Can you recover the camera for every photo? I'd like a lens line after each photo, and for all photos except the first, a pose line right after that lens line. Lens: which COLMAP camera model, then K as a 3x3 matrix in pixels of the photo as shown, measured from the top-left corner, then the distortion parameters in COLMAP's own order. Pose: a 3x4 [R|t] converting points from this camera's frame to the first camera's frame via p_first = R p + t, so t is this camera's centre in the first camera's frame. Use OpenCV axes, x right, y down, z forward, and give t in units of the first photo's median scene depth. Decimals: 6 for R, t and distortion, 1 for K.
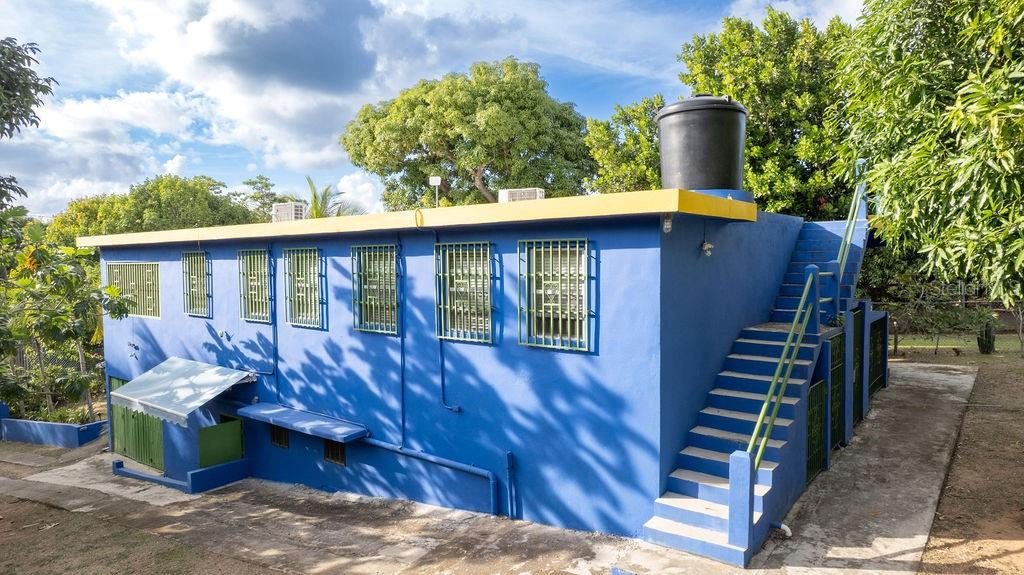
lens RADIAL K [[667.0, 0, 512.0], [0, 667.0, 287.5], [0, 0, 1]] dist [-0.040304, 0.058772]
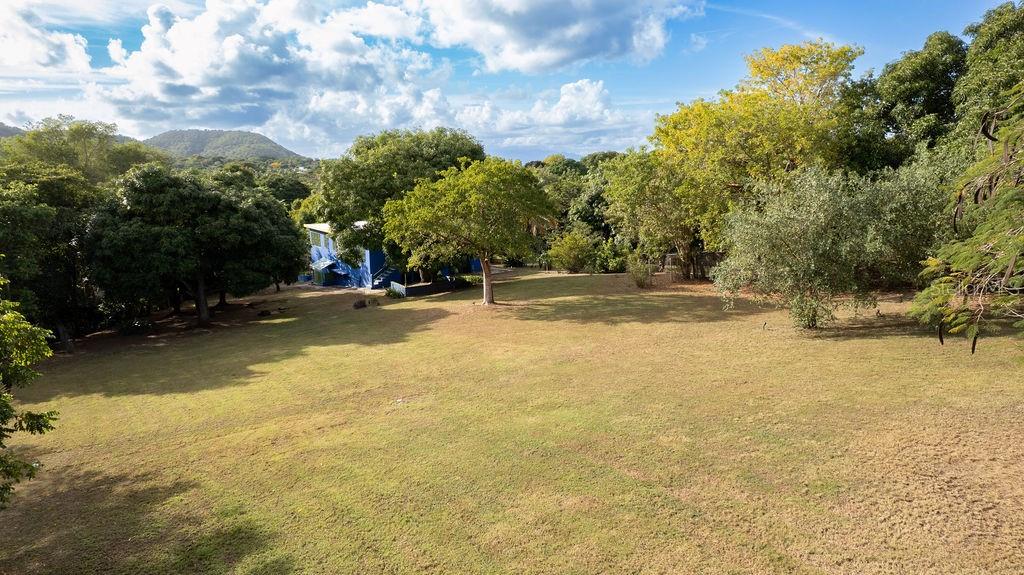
lens RADIAL K [[667.0, 0, 512.0], [0, 667.0, 287.5], [0, 0, 1]] dist [-0.040304, 0.058772]
pose [[0.950574, 0.063678, -0.303897, 2.848515], [-0.017254, 0.988065, 0.153066, -0.549174], [0.310017, -0.140257, 0.940328, -3.875870]]
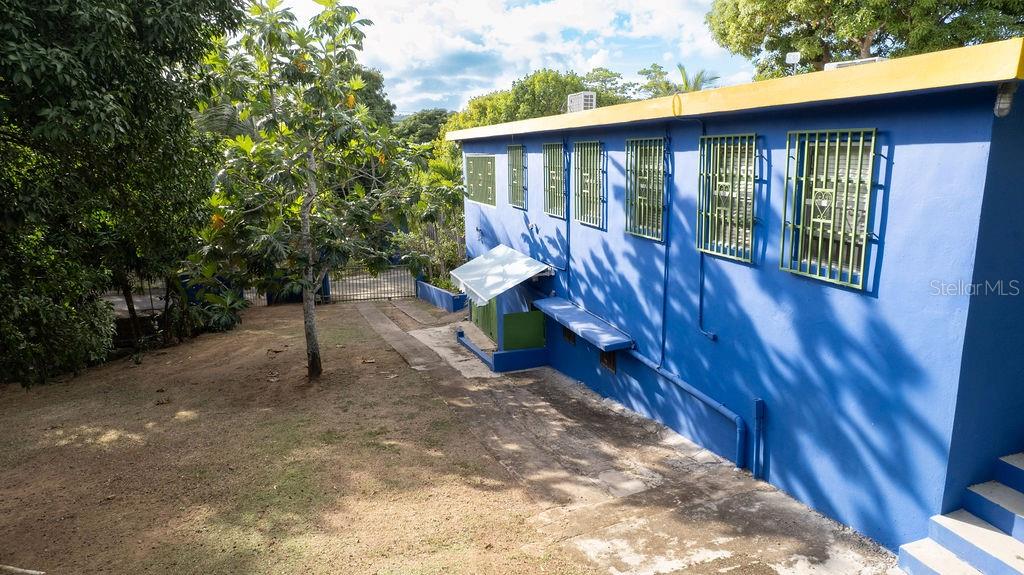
lens RADIAL K [[667.0, 0, 512.0], [0, 667.0, 287.5], [0, 0, 1]] dist [-0.040304, 0.058772]
pose [[0.832567, 0.114989, -0.541858, 0.146978], [-0.026728, 0.985416, 0.168050, -0.012854], [0.553279, -0.125430, 0.823498, 0.164154]]
